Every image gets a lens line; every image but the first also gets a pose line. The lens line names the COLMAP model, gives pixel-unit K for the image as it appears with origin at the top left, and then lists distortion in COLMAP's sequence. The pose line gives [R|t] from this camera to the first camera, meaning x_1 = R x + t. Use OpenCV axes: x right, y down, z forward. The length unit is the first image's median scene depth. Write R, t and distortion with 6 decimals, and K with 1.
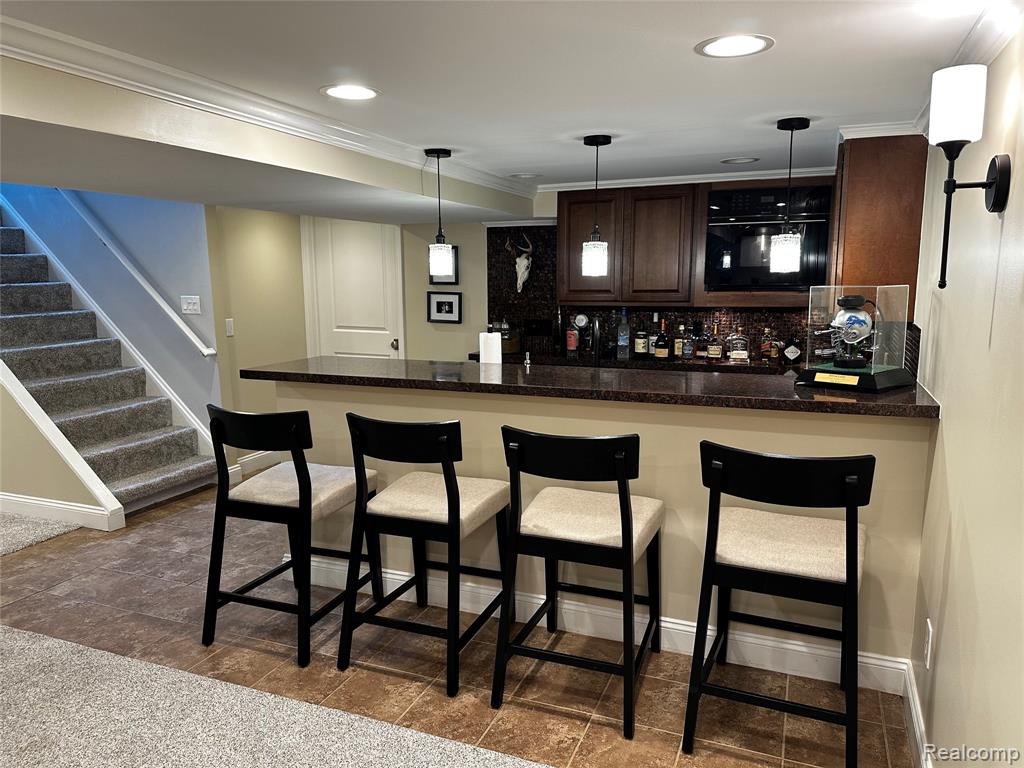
lens RADIAL K [[705.4, 0, 512.0], [0, 705.4, 384.0], [0, 0, 1]] dist [-0.001294, -0.000392]
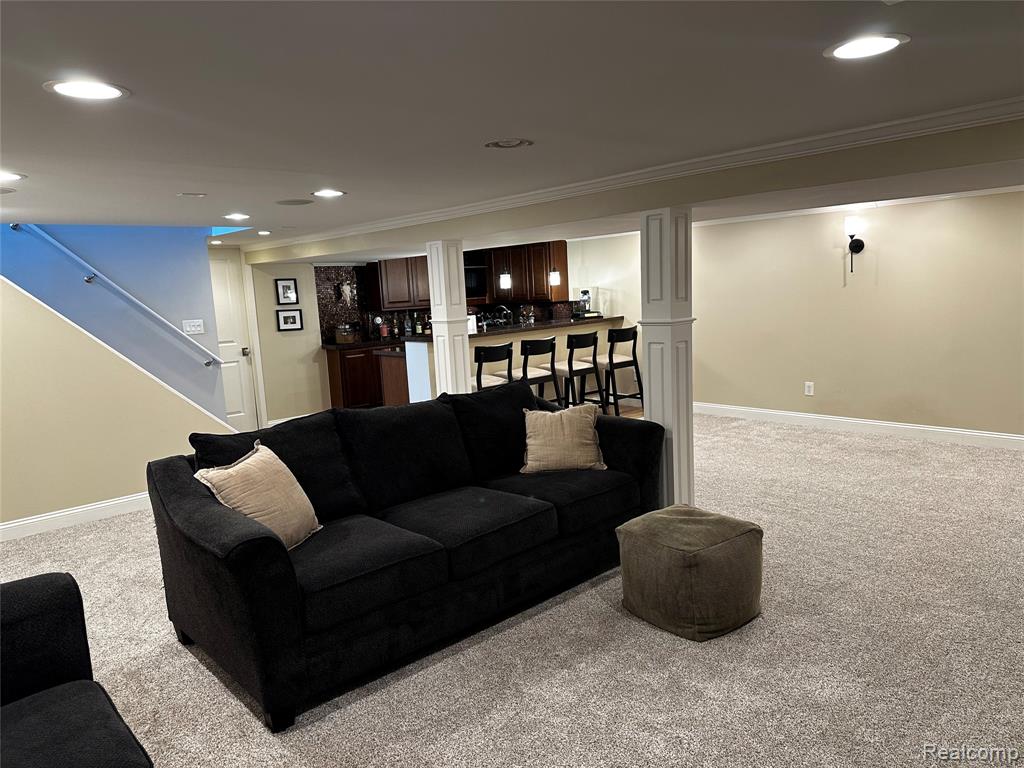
lens RADIAL K [[705.4, 0, 512.0], [0, 705.4, 384.0], [0, 0, 1]] dist [-0.001294, -0.000392]
pose [[0.422211, -0.133609, 0.896597, -1.239710], [0.190533, 0.980064, 0.056324, 0.026569], [-0.886248, 0.147051, 0.439250, -0.027932]]
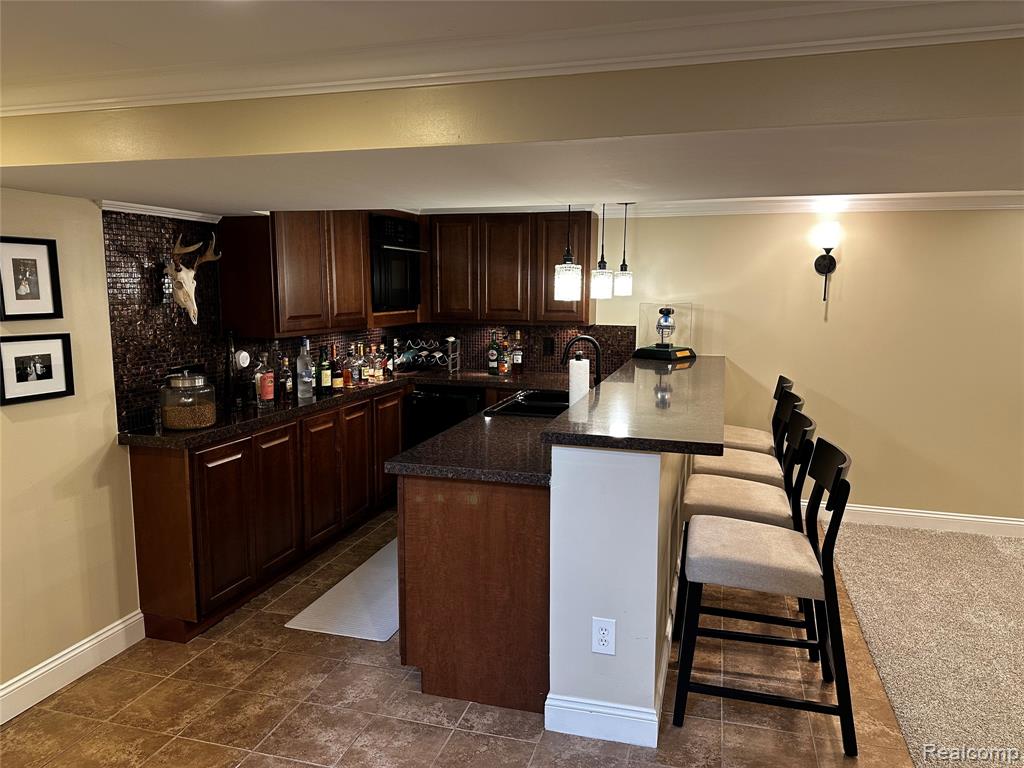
lens RADIAL K [[748.6, 0, 512.0], [0, 748.6, 384.0], [0, 0, 1]] dist [0.002610, -0.000606]
pose [[-0.106857, -0.129899, 0.985752, -0.626614], [0.150000, 0.977975, 0.145134, -0.124178], [-0.982894, 0.163372, -0.085019, 0.741232]]
